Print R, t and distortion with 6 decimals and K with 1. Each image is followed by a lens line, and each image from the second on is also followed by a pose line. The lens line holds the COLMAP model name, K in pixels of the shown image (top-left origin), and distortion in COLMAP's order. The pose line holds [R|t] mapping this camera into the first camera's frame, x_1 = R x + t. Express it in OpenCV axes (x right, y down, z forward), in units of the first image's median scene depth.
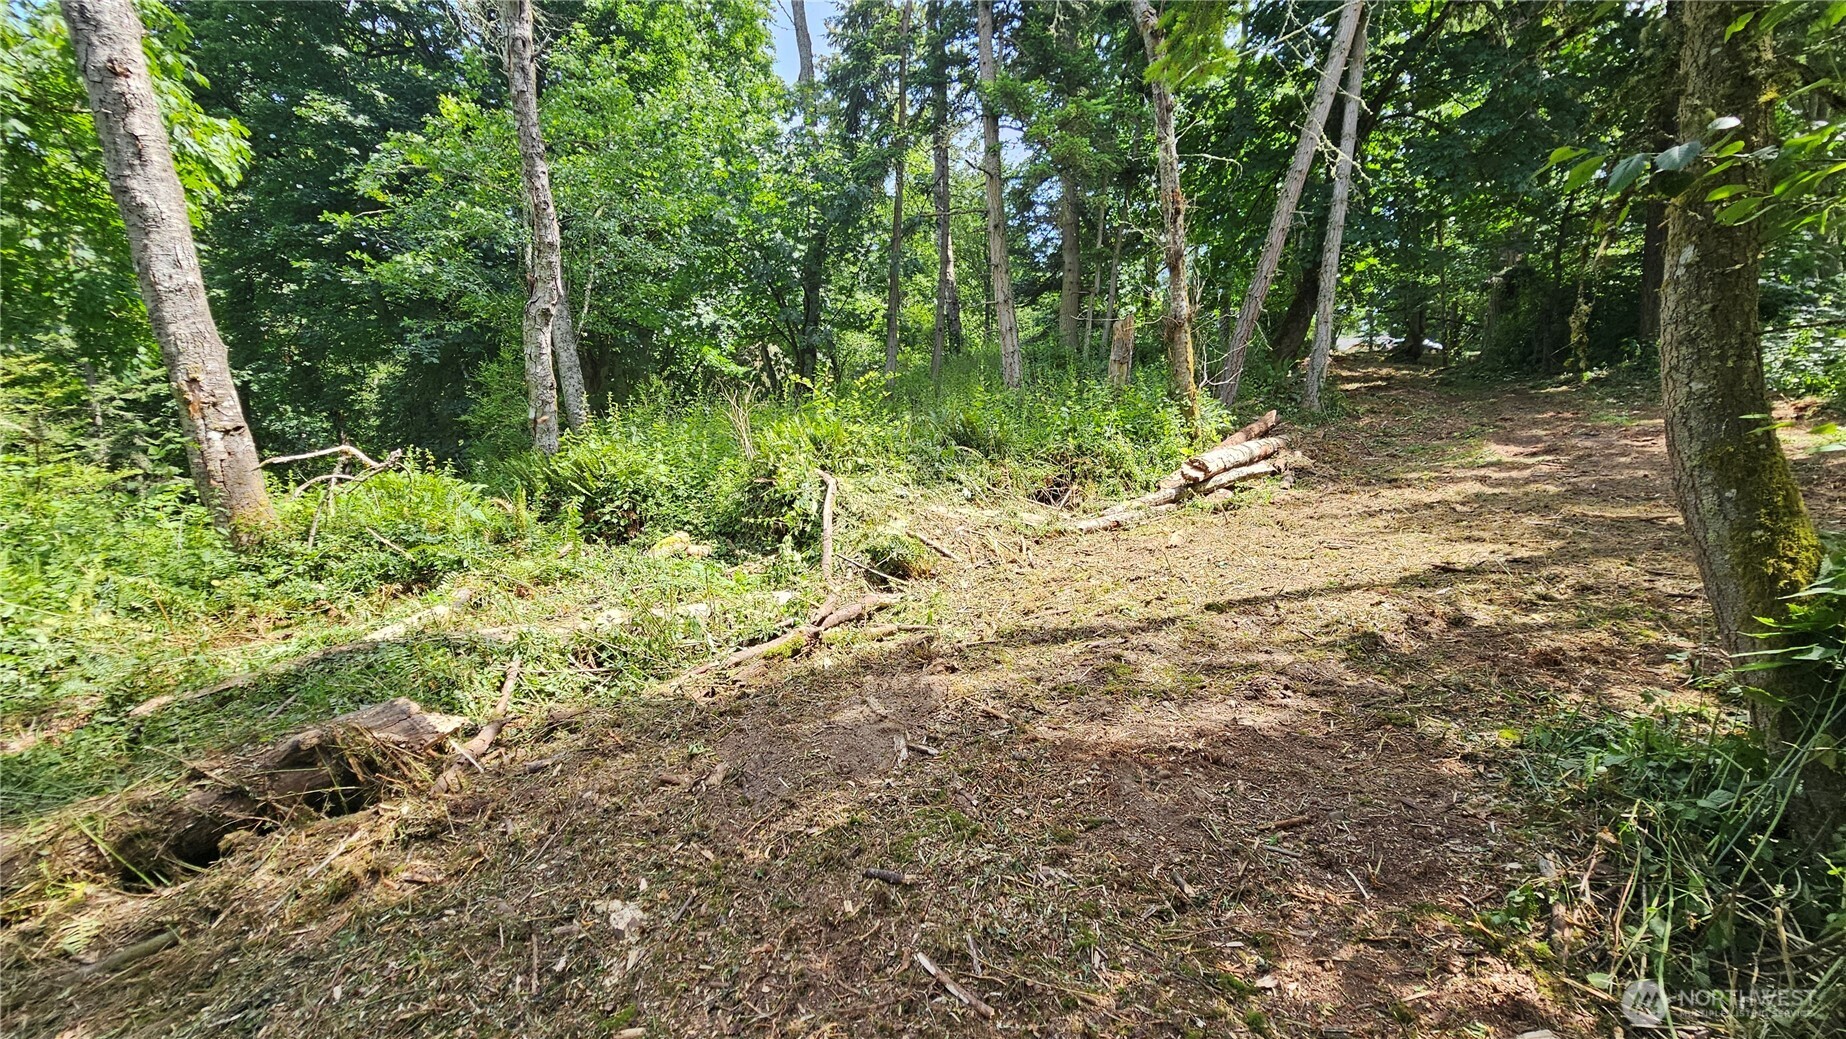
lens RADIAL K [[759.9, 0, 920.7], [0, 759.9, 532.7], [0, 0, 1]] dist [0.000695, -0.000030]
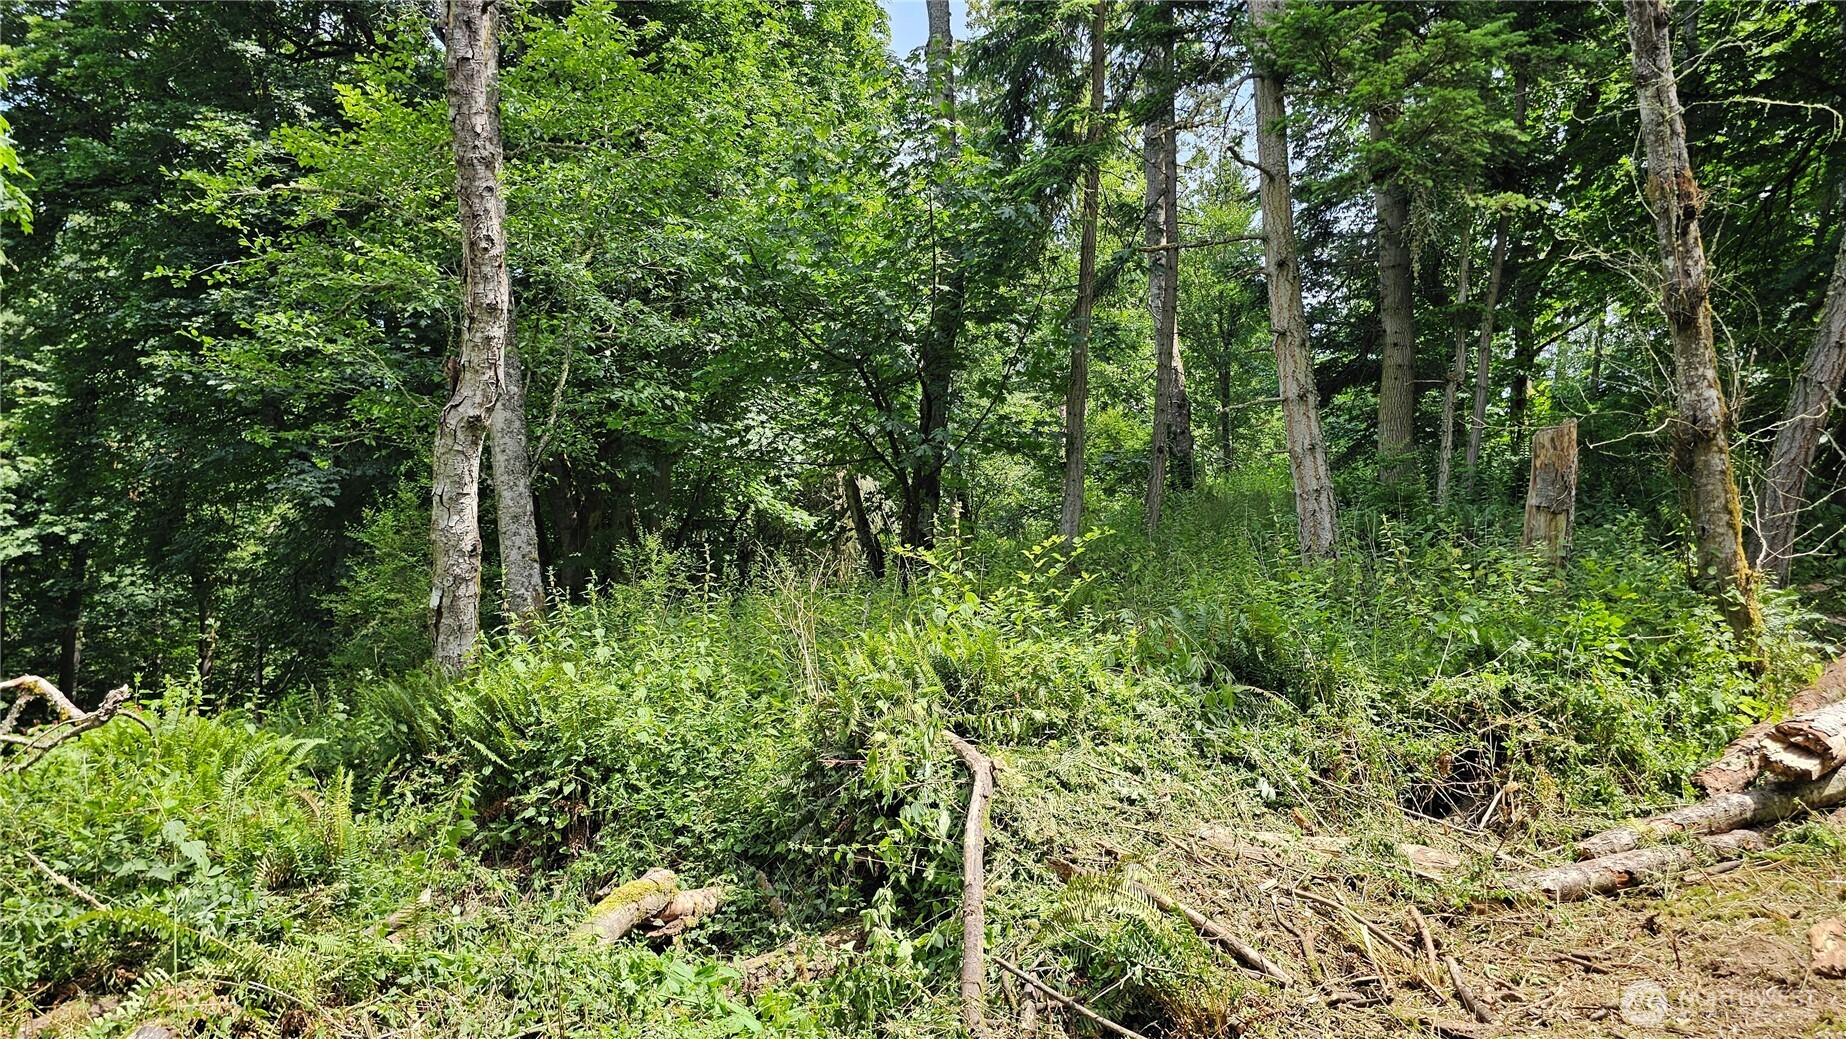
lens RADIAL K [[1232.8, 0, 910.5], [0, 1232.8, 527.0], [0, 0, 1]] dist [0.048345, -0.012437]
pose [[0.988807, 0.004936, -0.149116, -0.043741], [-0.034418, 0.980041, -0.195791, -0.055849], [0.145174, 0.198732, 0.969242, 0.211166]]
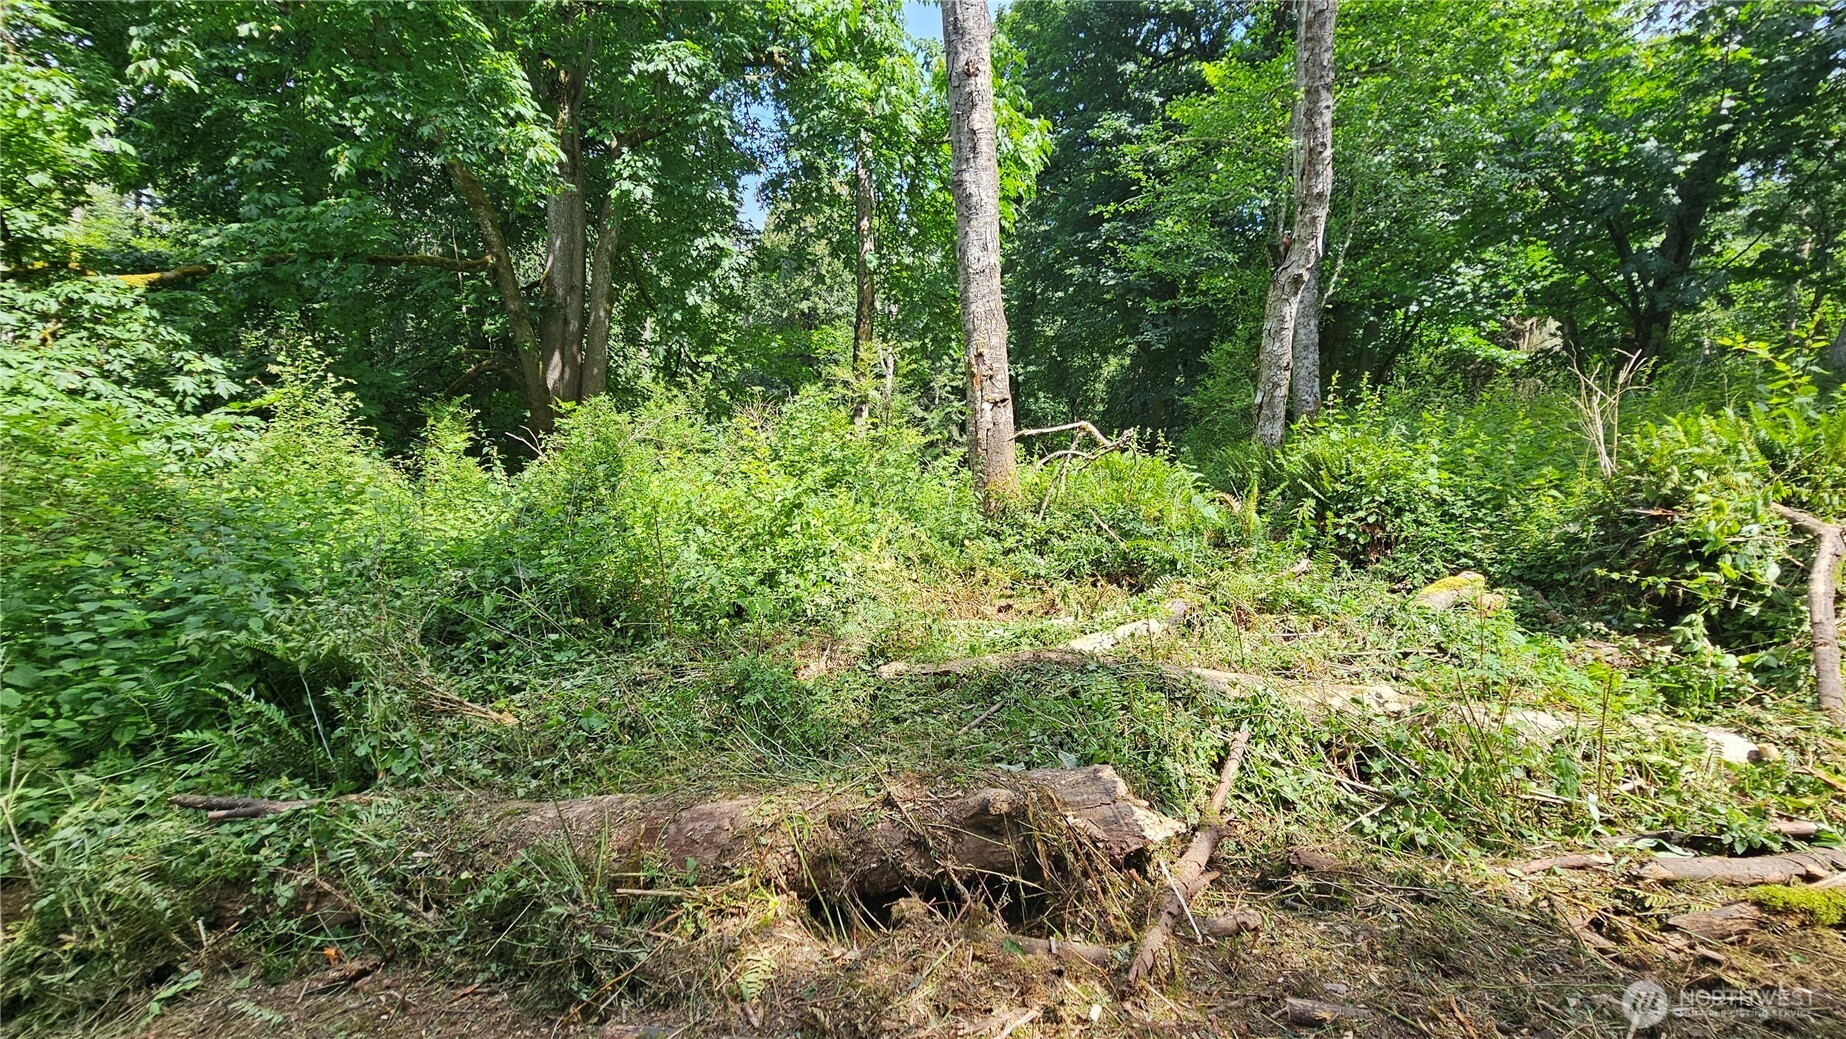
lens RADIAL K [[759.9, 0, 924.2], [0, 759.9, 529.9], [0, 0, 1]] dist [0.000695, -0.000030]
pose [[0.667209, 0.146948, -0.730232, -0.136102], [-0.143835, 0.987313, 0.067260, -0.011881], [0.730851, 0.060156, 0.679881, 0.165067]]
